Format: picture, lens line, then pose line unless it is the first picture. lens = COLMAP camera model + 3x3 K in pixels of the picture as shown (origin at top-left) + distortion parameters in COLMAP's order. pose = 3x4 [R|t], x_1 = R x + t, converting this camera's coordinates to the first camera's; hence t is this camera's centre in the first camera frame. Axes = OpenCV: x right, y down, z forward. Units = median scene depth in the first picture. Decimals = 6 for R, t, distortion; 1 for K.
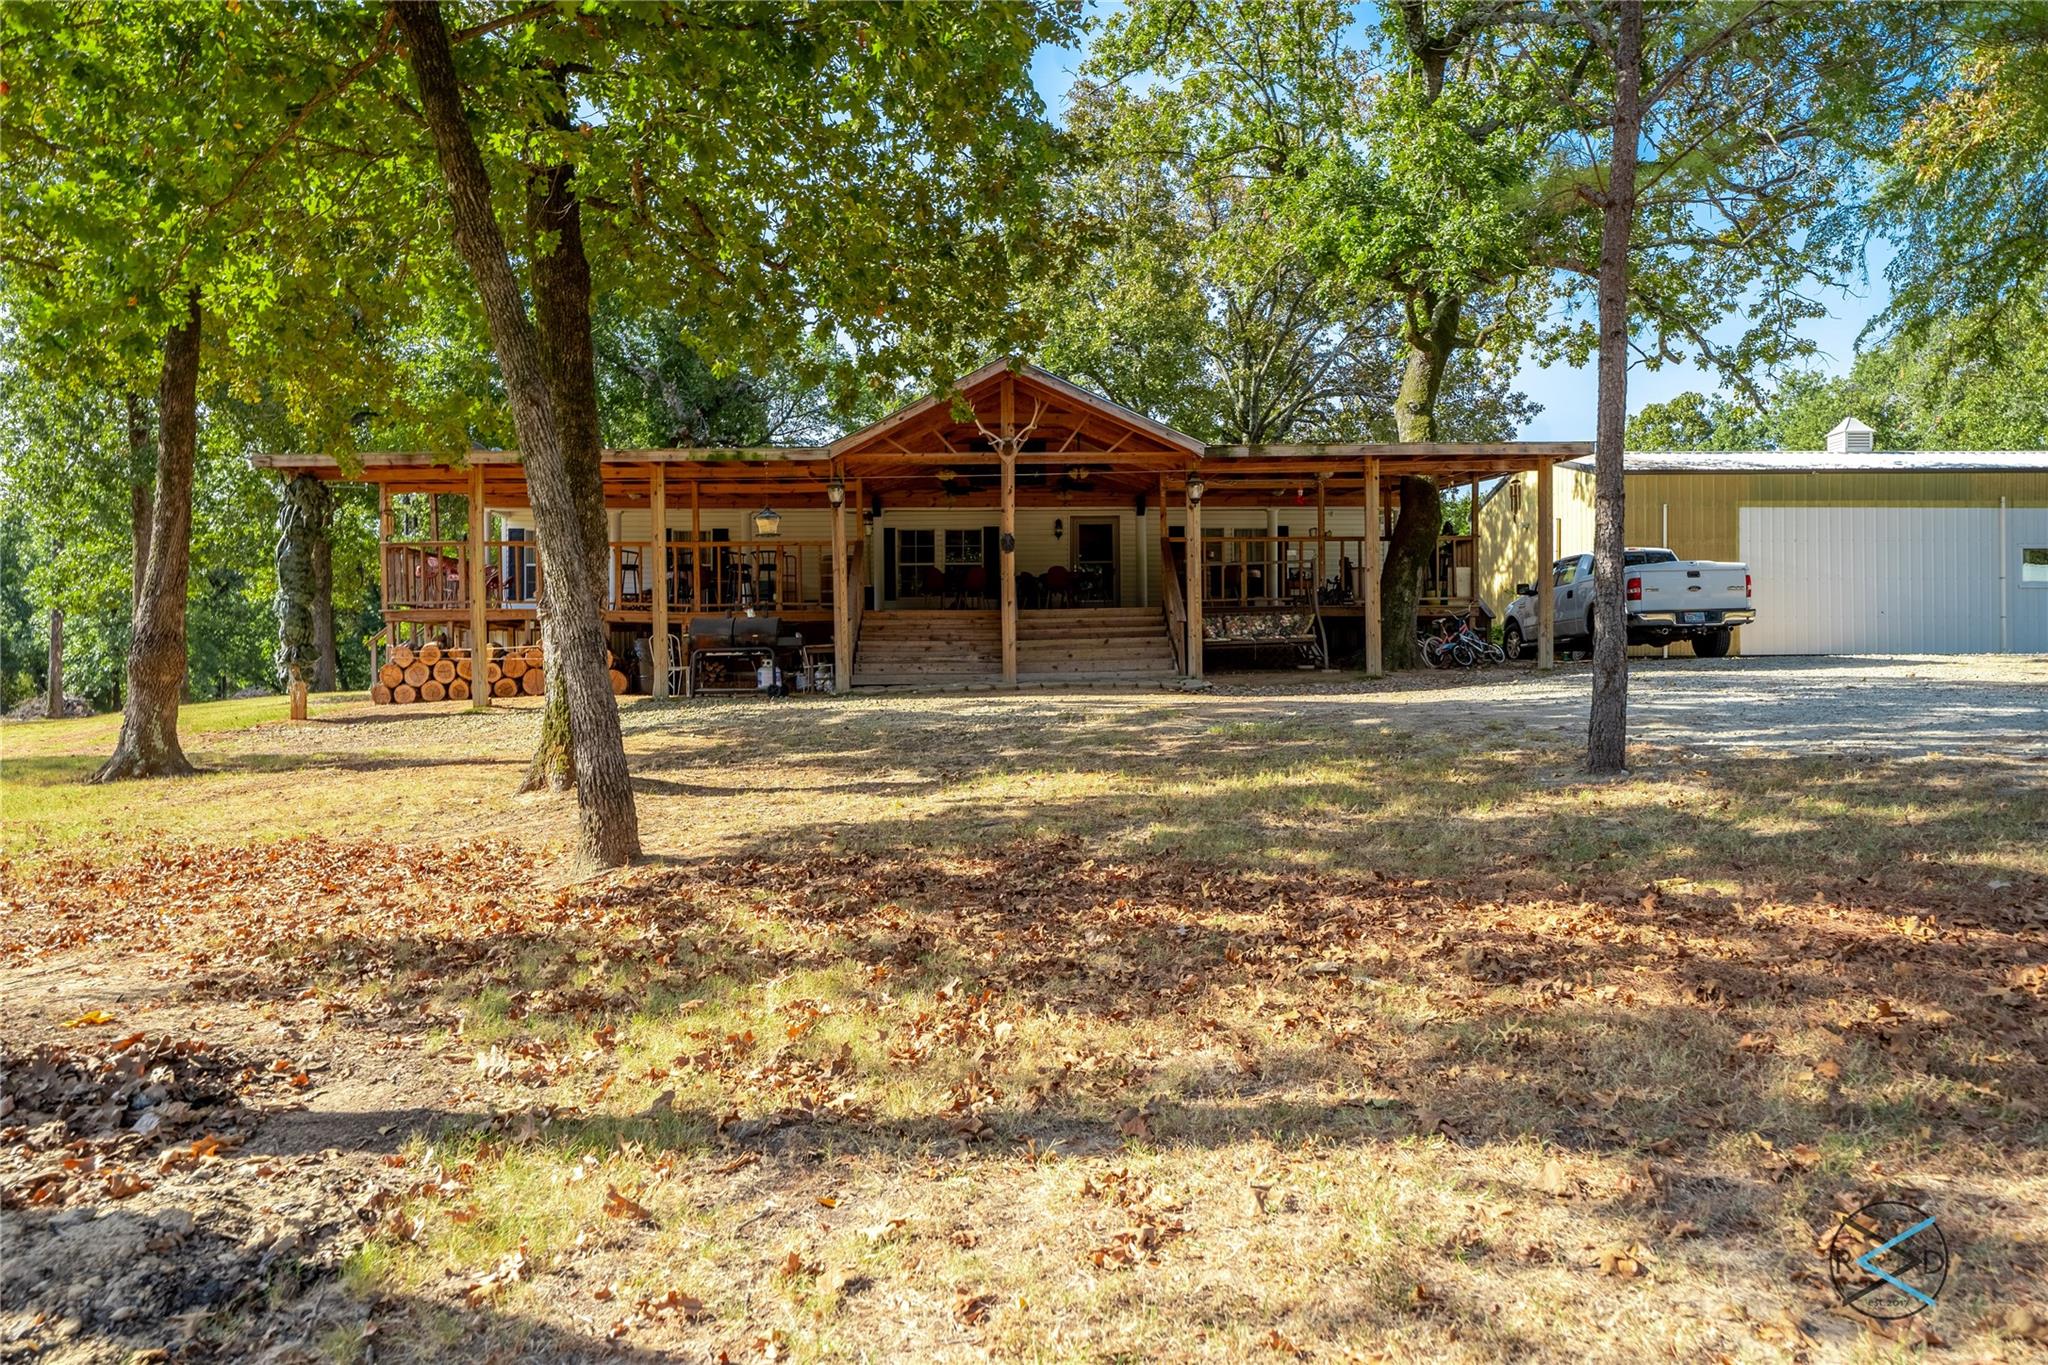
lens RADIAL K [[1373.1, 0, 1025.0], [0, 1373.1, 680.0], [0, 0, 1]] dist [-0.013529, 0.002440]
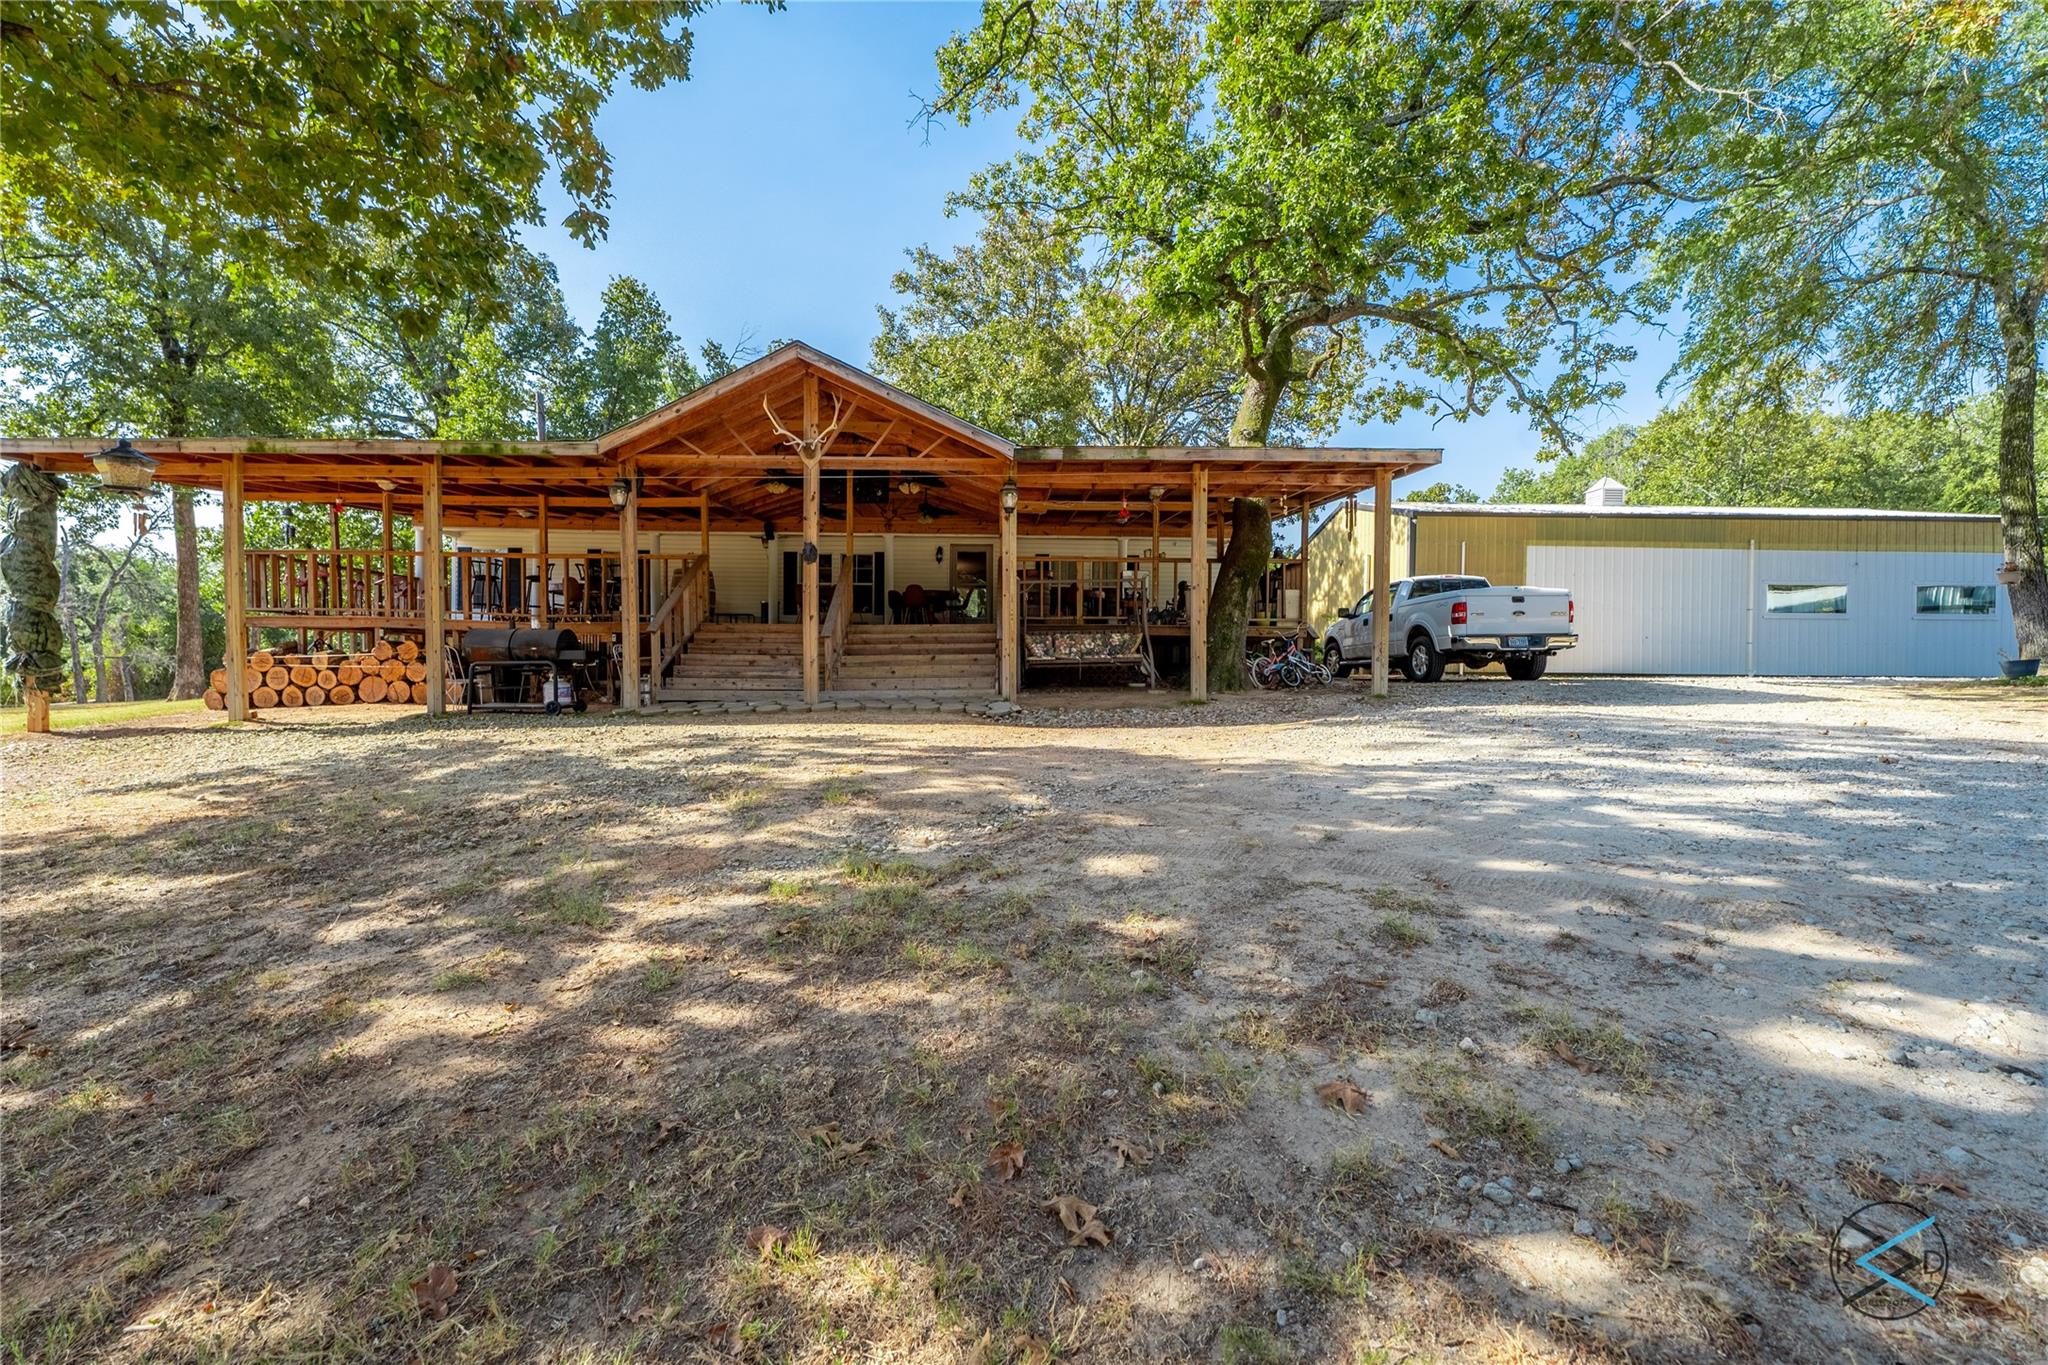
lens RADIAL K [[846.4, 0, 1020.9], [0, 846.4, 679.8], [0, 0, 1]] dist [-0.010408, 0.000861]
pose [[0.999856, 0.014027, 0.009541, 0.107956], [-0.014158, 0.999804, 0.013828, -0.019868], [-0.009346, -0.013961, 0.999859, 0.357308]]
